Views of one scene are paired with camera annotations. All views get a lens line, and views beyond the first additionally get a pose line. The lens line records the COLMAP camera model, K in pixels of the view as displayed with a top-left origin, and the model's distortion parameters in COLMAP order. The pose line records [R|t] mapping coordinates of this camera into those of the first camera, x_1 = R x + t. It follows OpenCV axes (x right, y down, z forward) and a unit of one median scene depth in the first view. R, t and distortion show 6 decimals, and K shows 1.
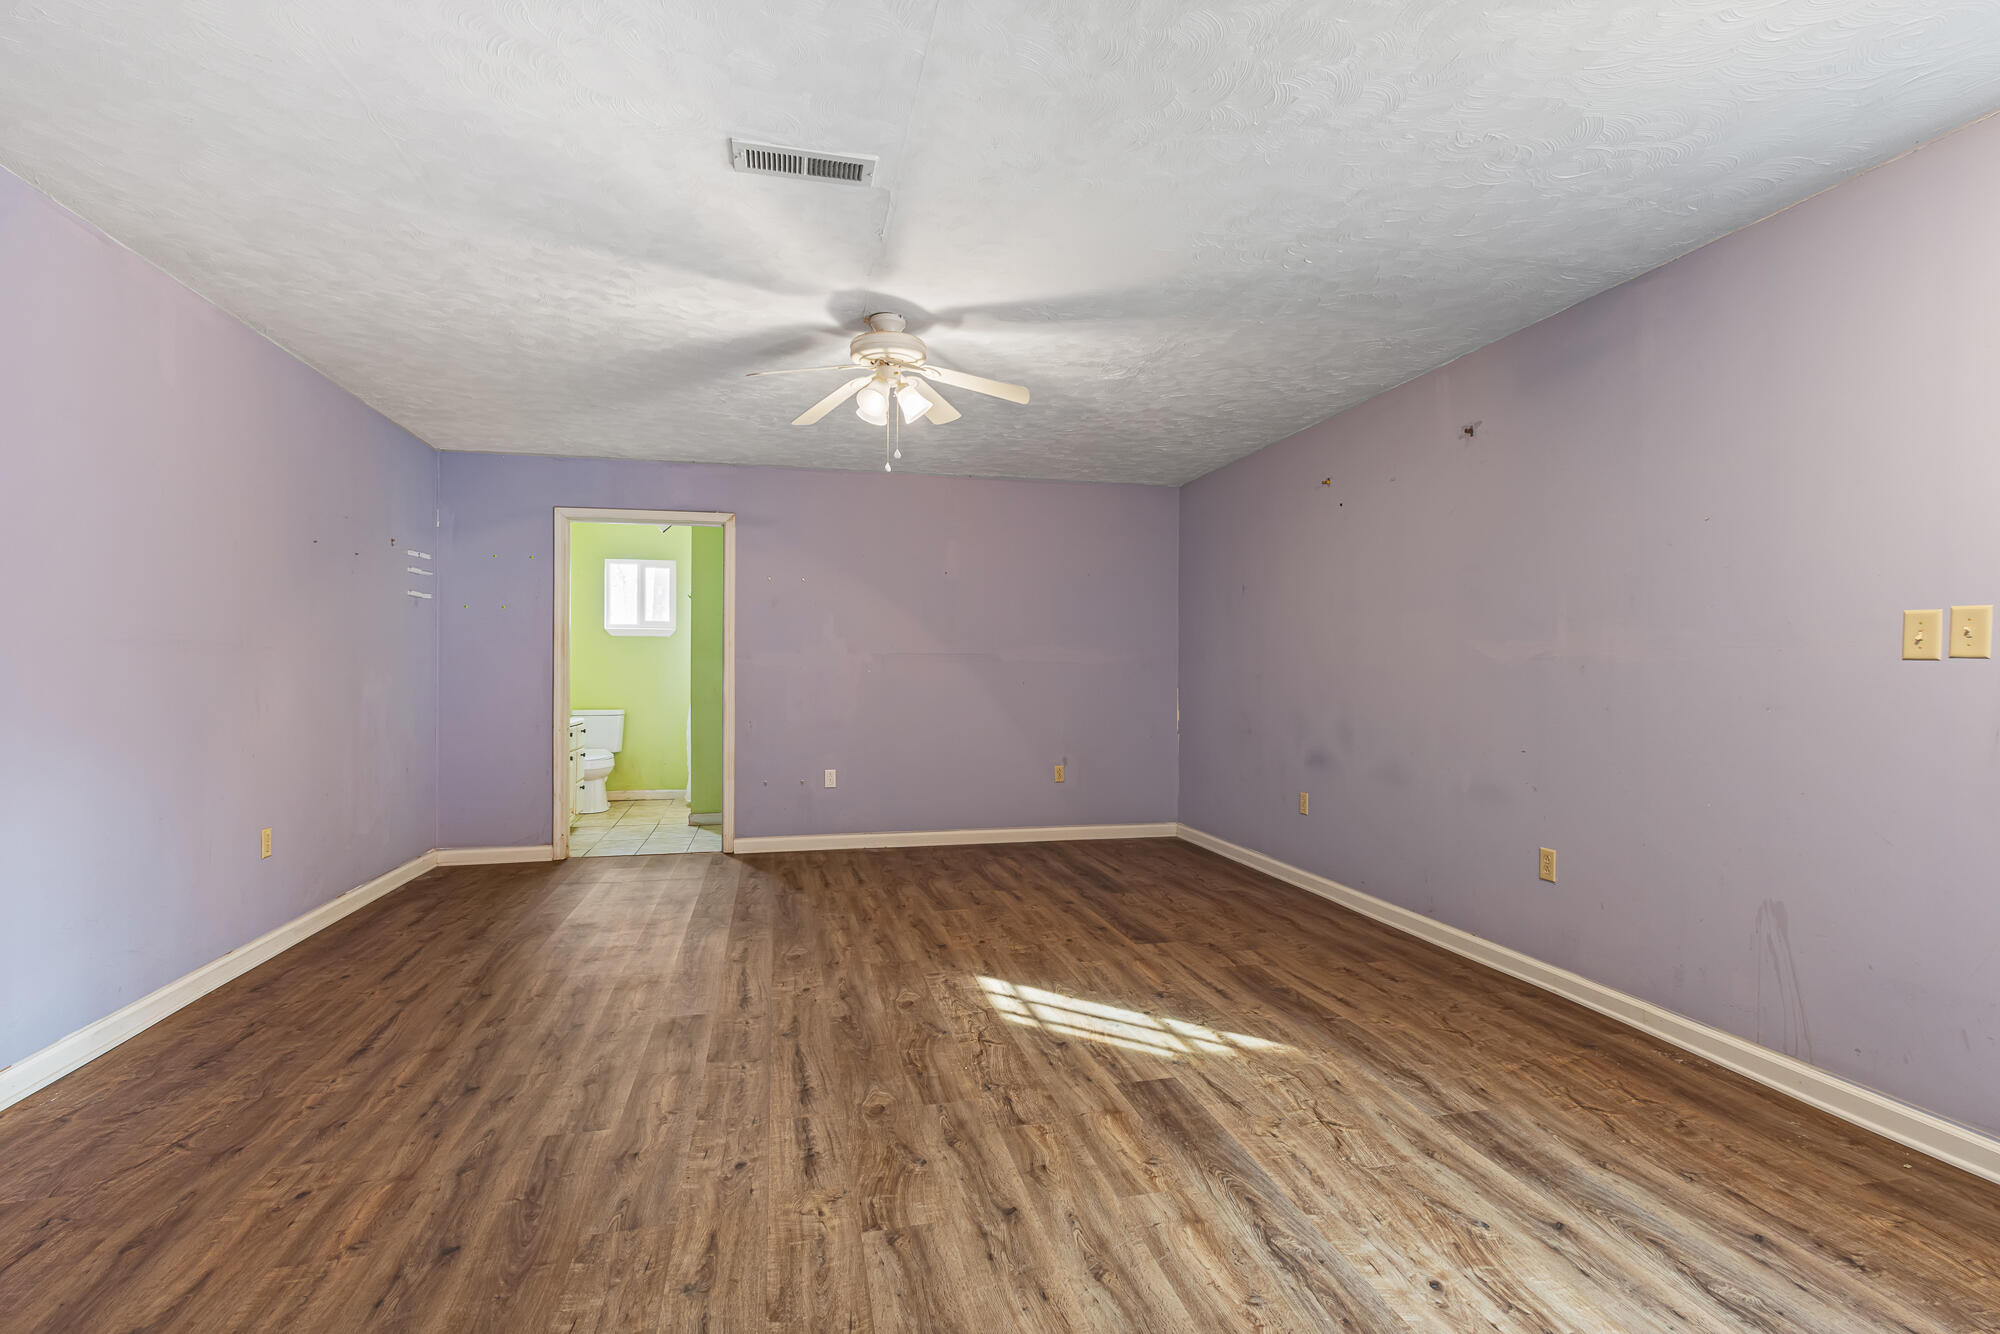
lens RADIAL K [[954.0, 0, 1000.0], [0, 954.0, 667.0], [0, 0, 1]] dist [0.001229, 0.002080]
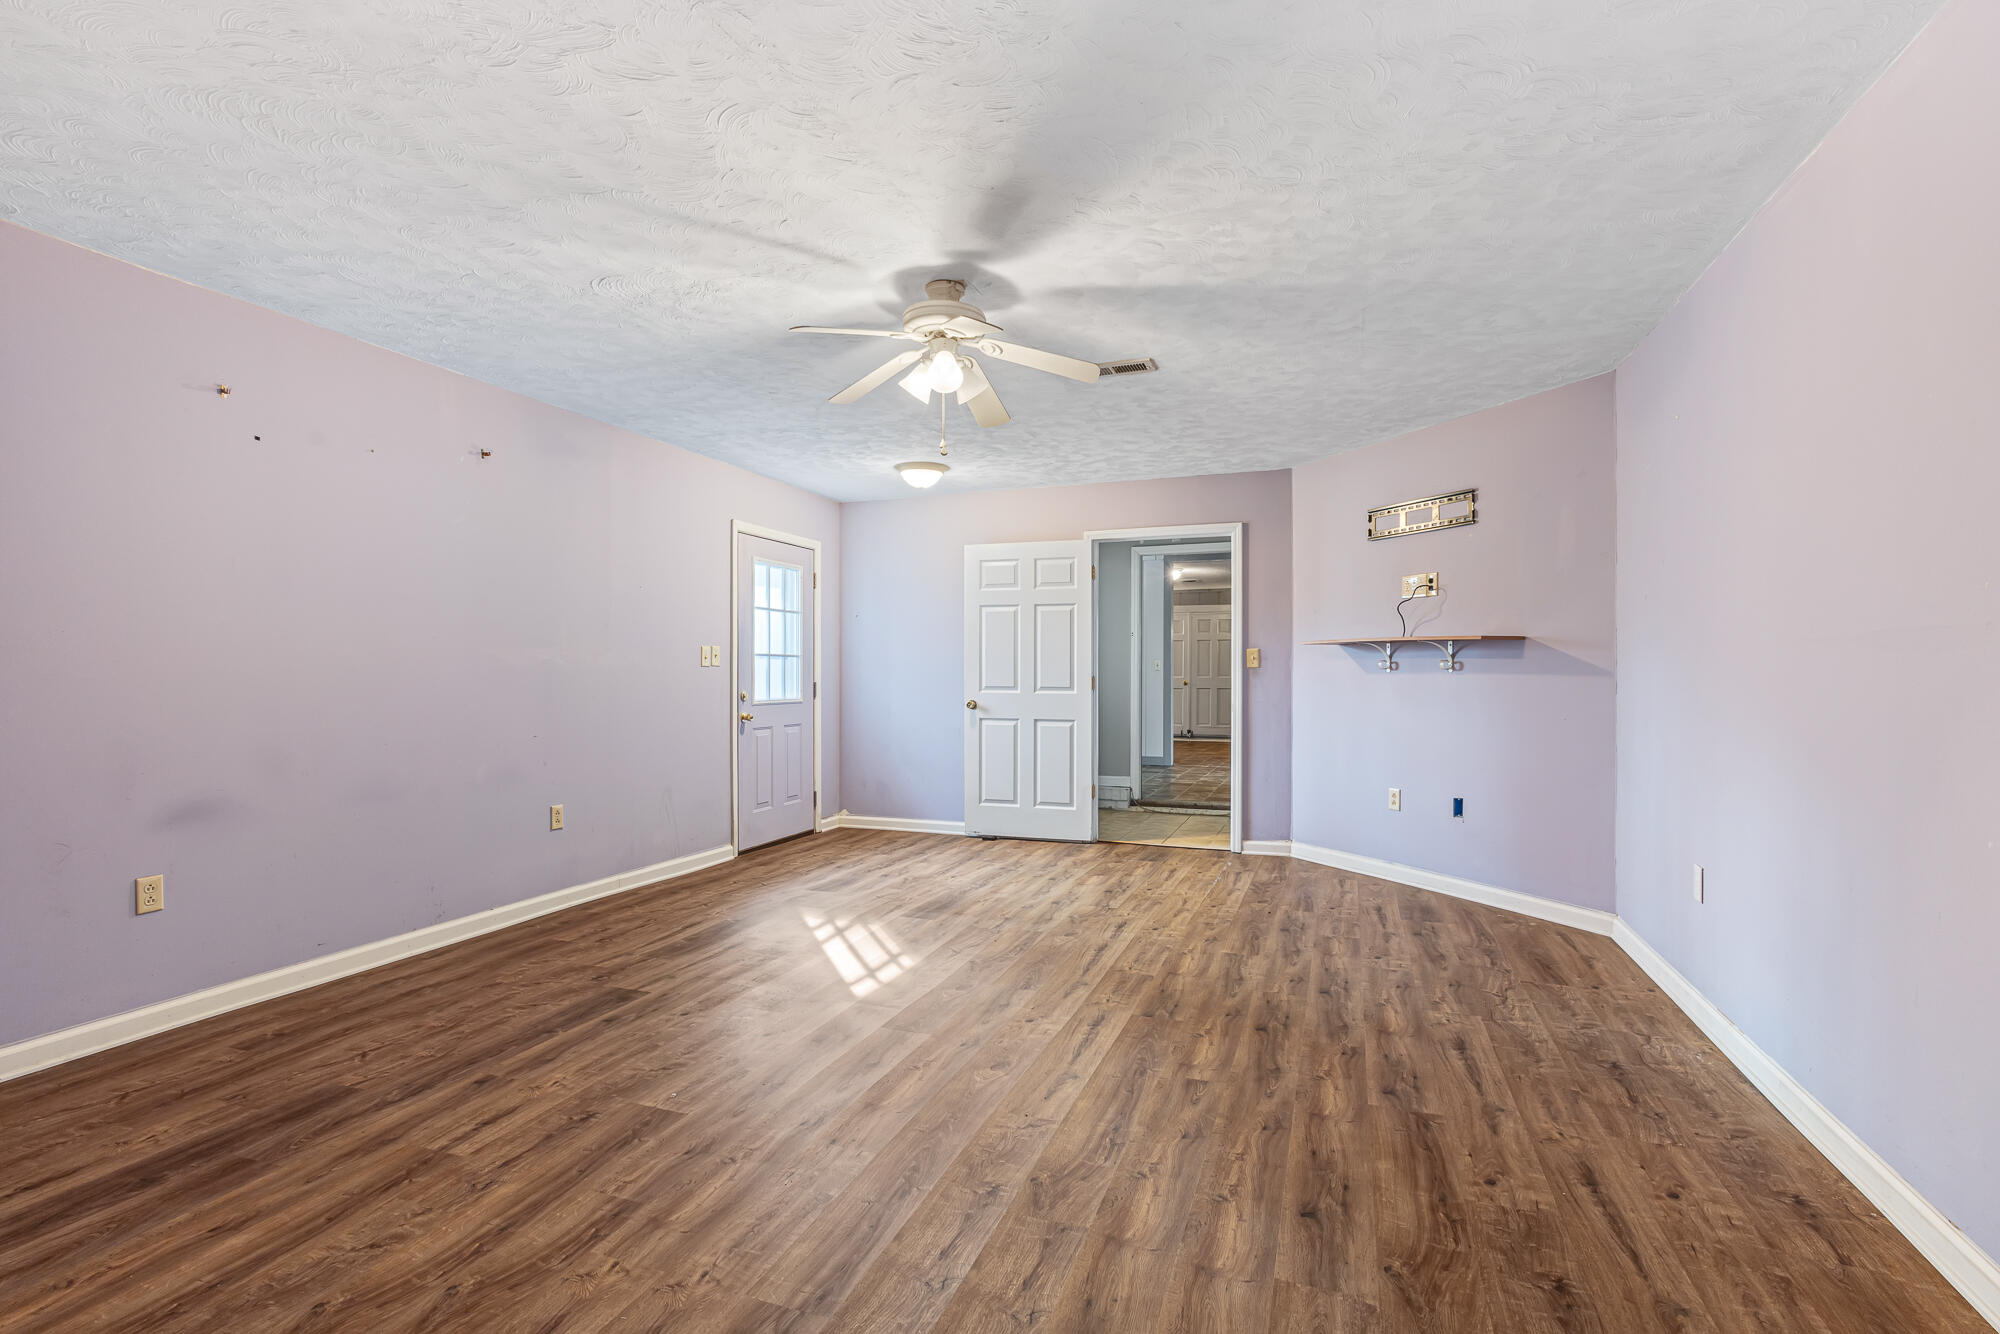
lens RADIAL K [[934.0, 0, 1004.9], [0, 934.0, 685.2], [0, 0, 1]] dist [-0.004075, 0.000536]
pose [[-0.837606, -0.010218, 0.546179, -0.750329], [-0.003159, 0.999899, 0.013862, 0.000639], [-0.546265, 0.009885, -0.837554, 1.969791]]
